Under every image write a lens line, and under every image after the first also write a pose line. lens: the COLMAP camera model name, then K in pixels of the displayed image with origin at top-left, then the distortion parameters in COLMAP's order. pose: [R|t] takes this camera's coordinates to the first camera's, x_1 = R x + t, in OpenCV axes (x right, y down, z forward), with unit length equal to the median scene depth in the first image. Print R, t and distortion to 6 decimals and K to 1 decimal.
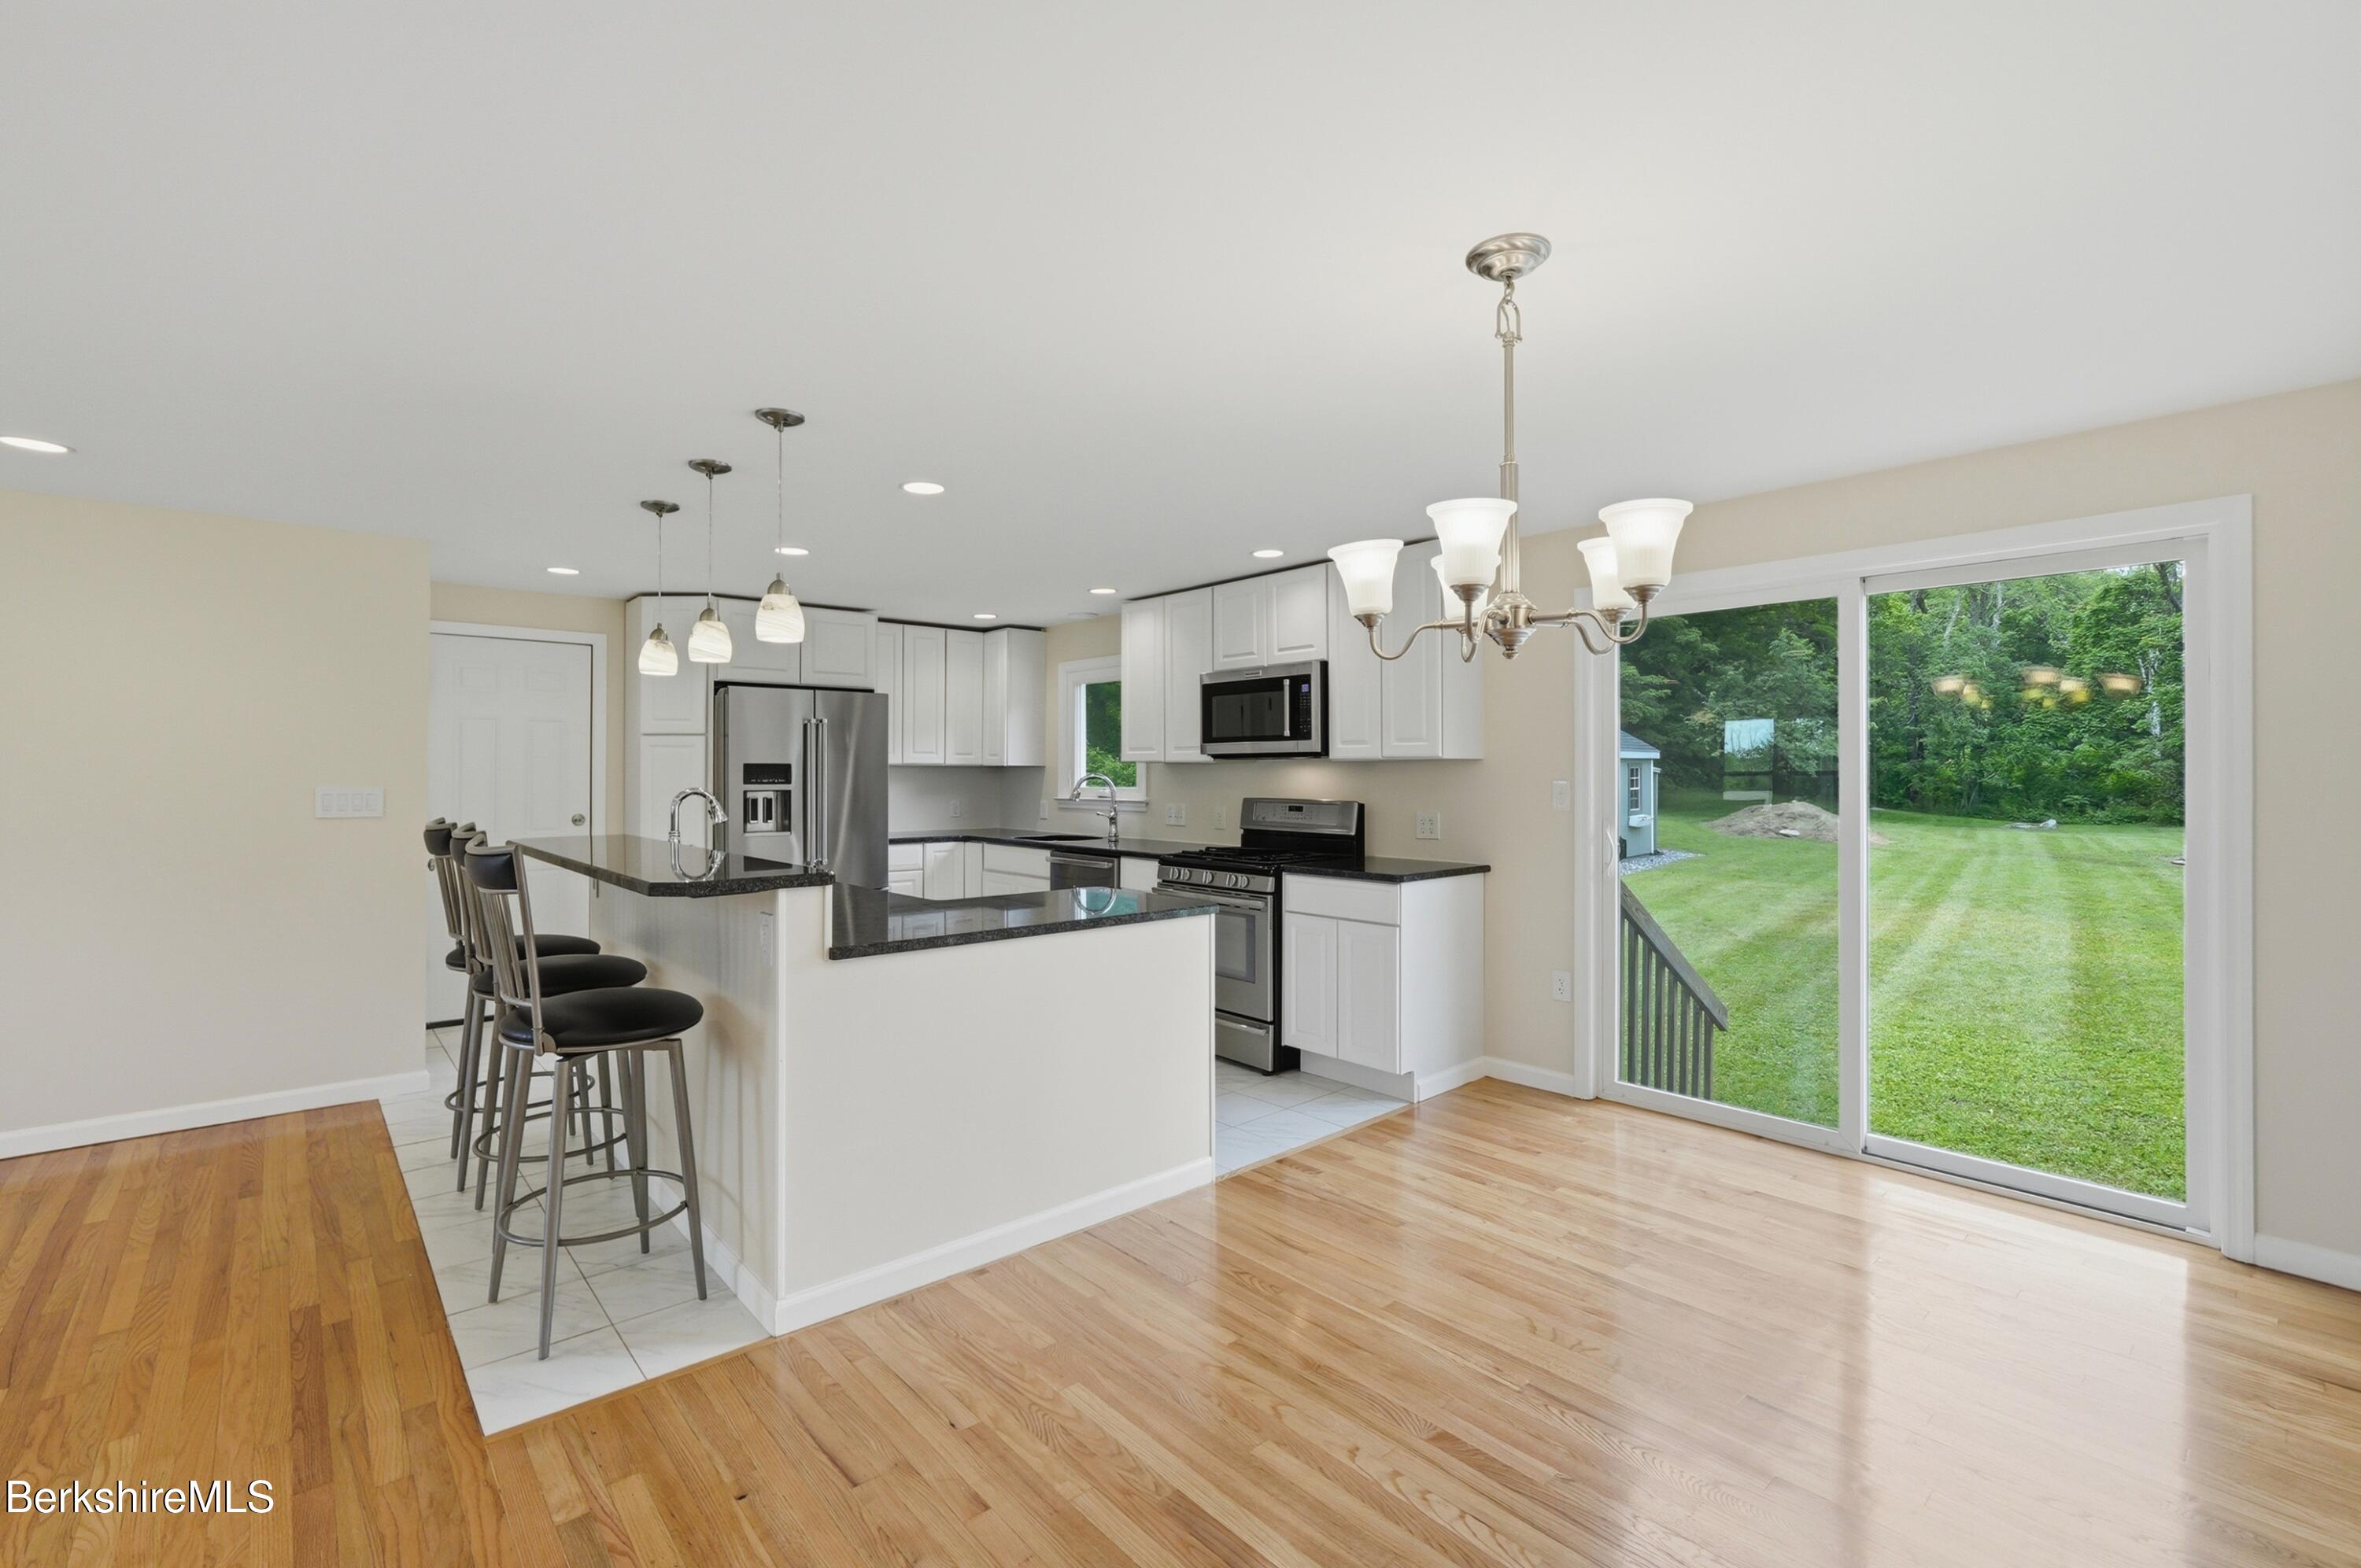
lens RADIAL K [[1020.4, 0, 1170.1], [0, 1020.4, 776.1], [0, 0, 1]] dist [-0.001466, 0.000398]
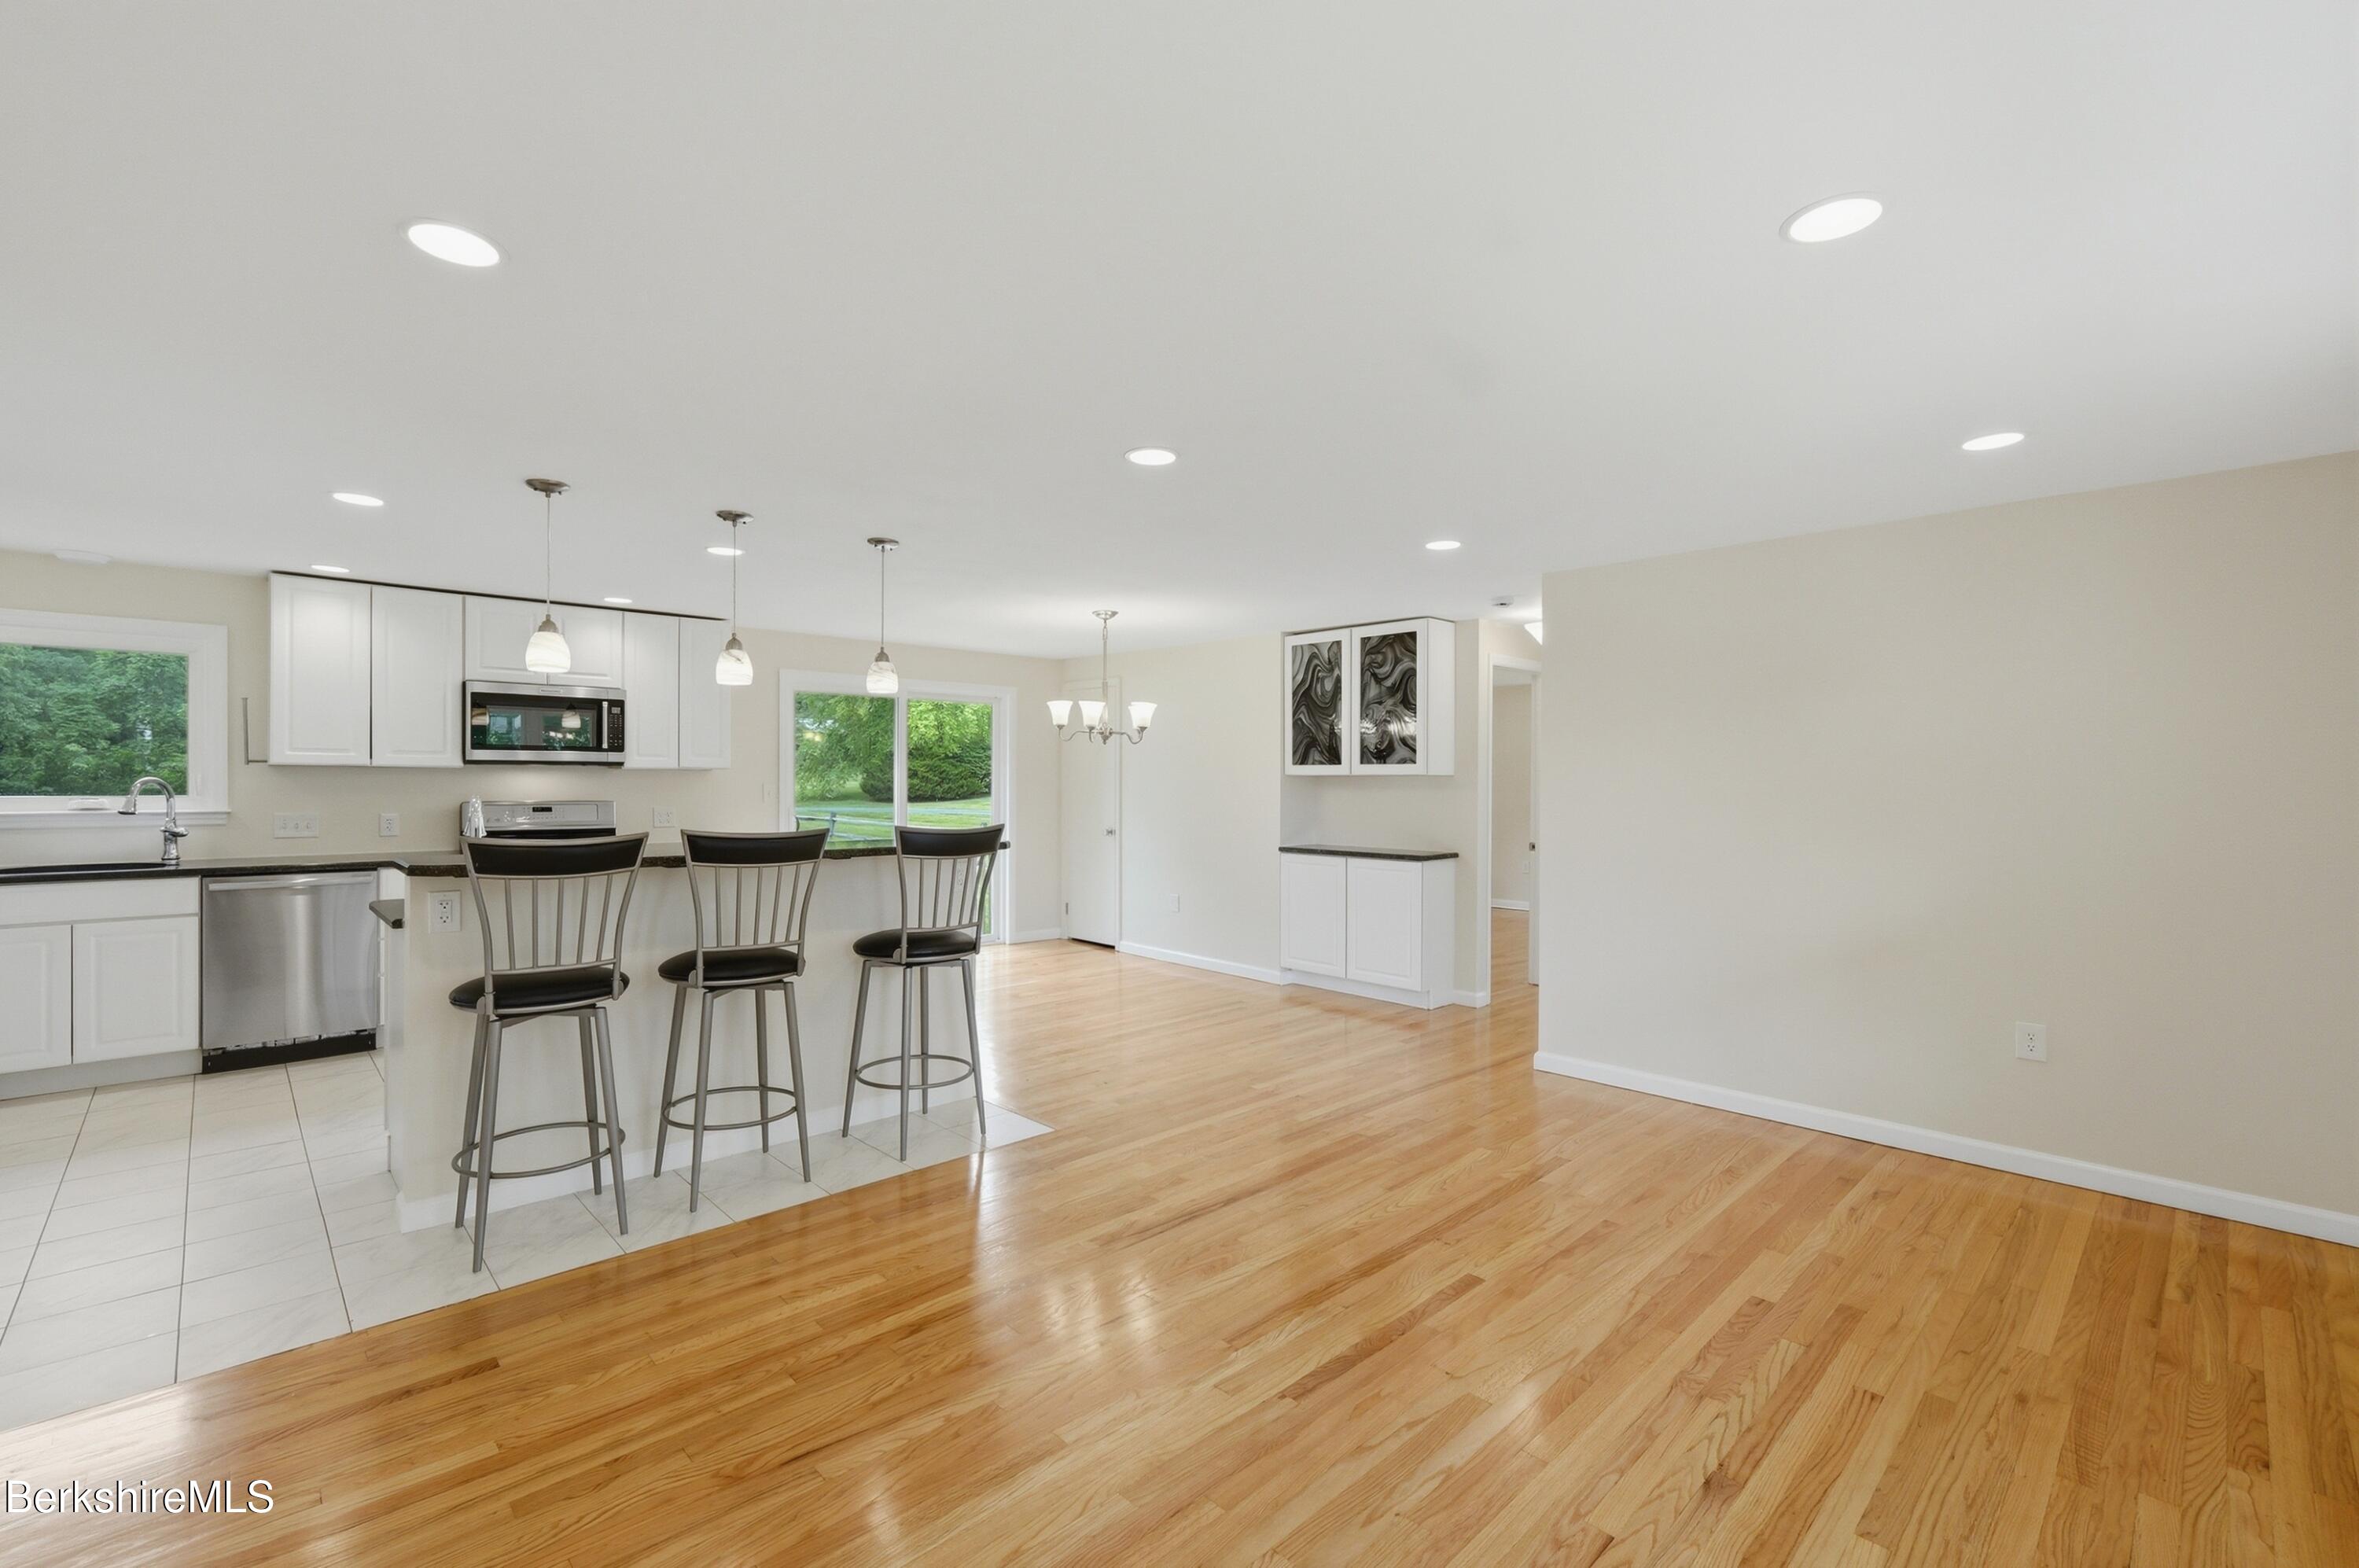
lens RADIAL K [[1003.2, 0, 1181.6], [0, 1003.2, 788.6], [0, 0, 1]] dist [-0.018927, 0.008213]
pose [[-0.045963, -0.008103, 0.998910, -0.983072], [-0.003865, 0.999961, 0.007934, -0.003280], [-0.998936, -0.003496, -0.045993, 0.326448]]
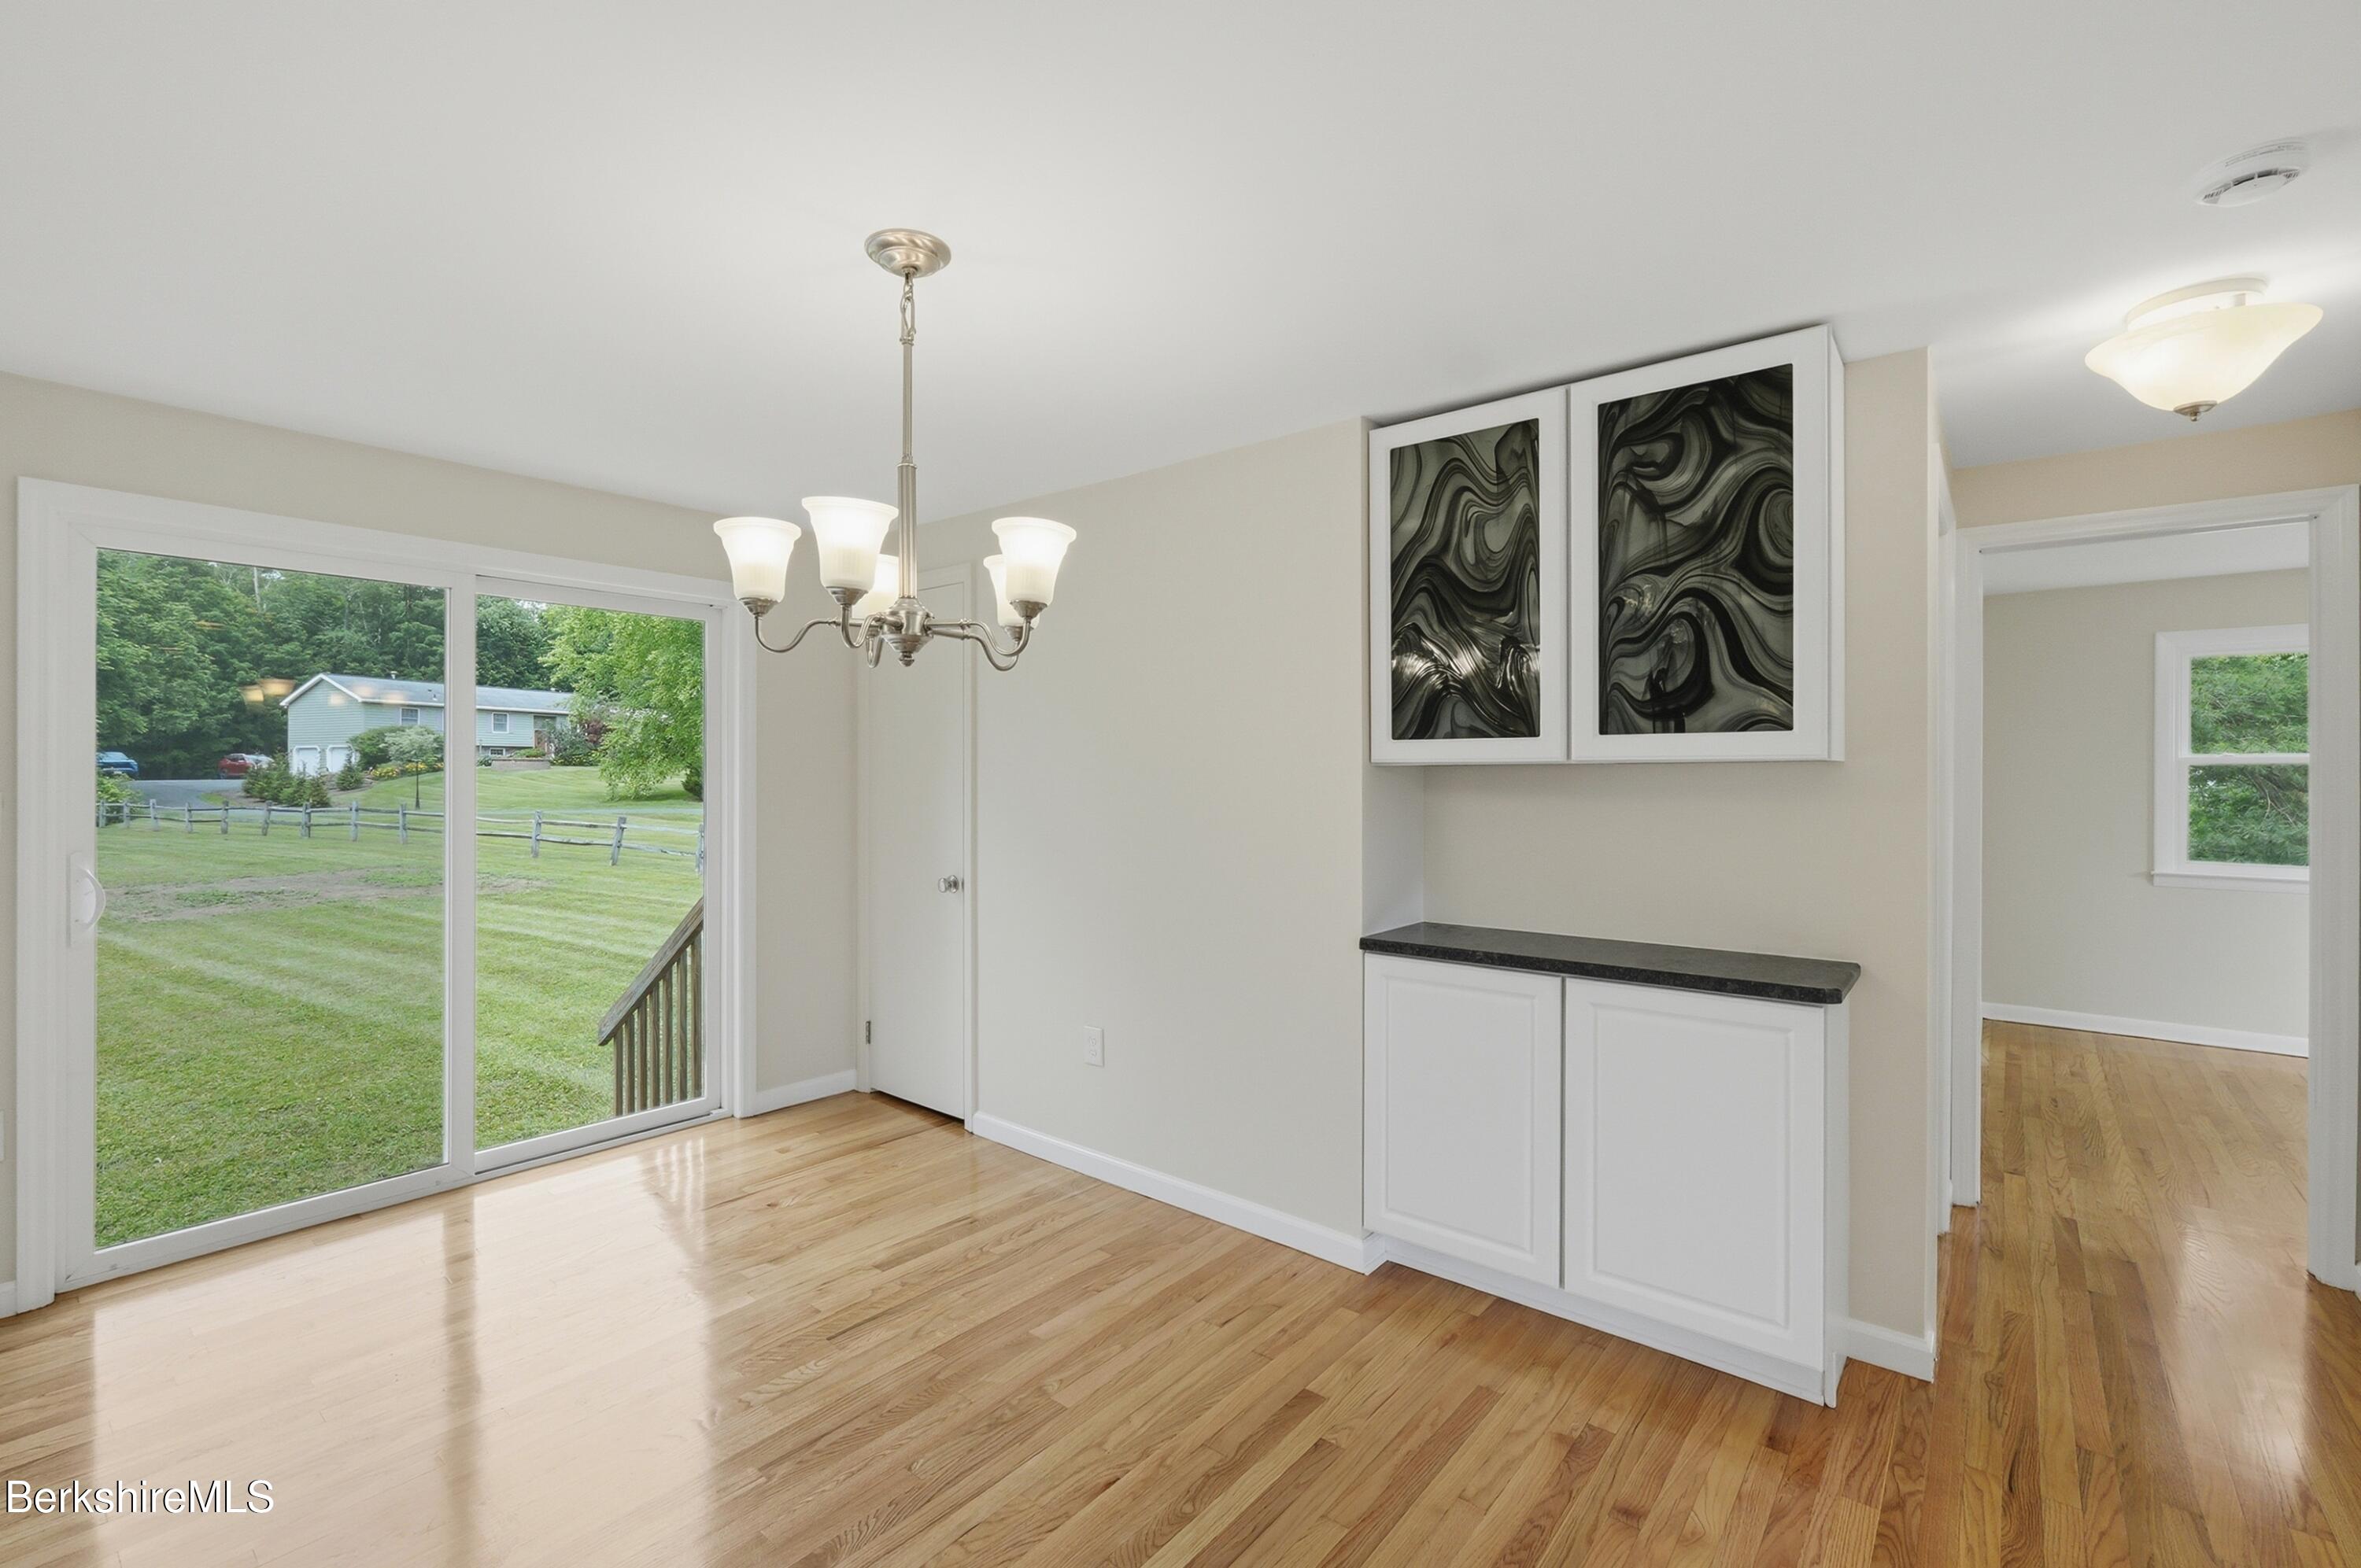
lens RADIAL K [[1020.4, 0, 1170.1], [0, 1020.4, 776.1], [0, 0, 1]] dist [-0.001466, 0.000398]
pose [[-0.161002, -0.000744, 0.986954, -0.246854], [0.001050, 0.999999, 0.000925, -0.004922], [-0.986954, 0.001185, -0.161001, 0.327911]]
